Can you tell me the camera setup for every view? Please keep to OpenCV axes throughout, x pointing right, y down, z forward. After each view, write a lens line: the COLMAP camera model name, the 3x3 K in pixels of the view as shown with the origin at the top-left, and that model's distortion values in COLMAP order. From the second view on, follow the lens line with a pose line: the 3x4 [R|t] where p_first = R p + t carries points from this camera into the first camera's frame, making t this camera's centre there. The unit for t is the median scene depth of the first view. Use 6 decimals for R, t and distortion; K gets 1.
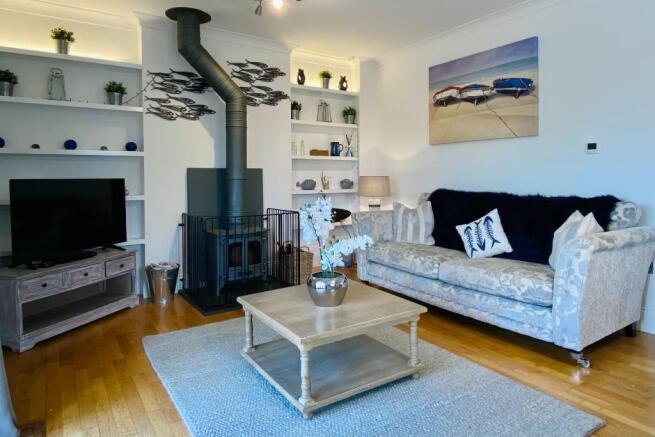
lens RADIAL K [[391.4, 0, 328.6], [0, 391.4, 192.3], [0, 0, 1]] dist [-0.023410, -0.002962]
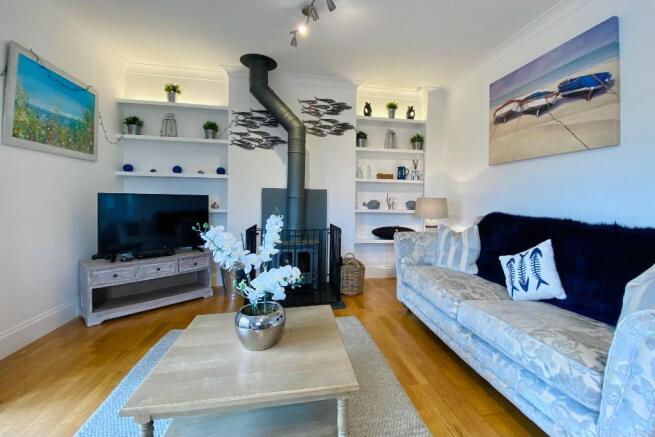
lens RADIAL K [[280.5, 0, 347.4], [0, 280.5, 205.2], [0, 0, 1]] dist [0.000071, -0.015752]
pose [[0.932039, 0.025625, -0.361451, 0.218090], [-0.033267, 0.999335, -0.014933, -0.004085], [0.360828, 0.025943, 0.932272, 0.282214]]
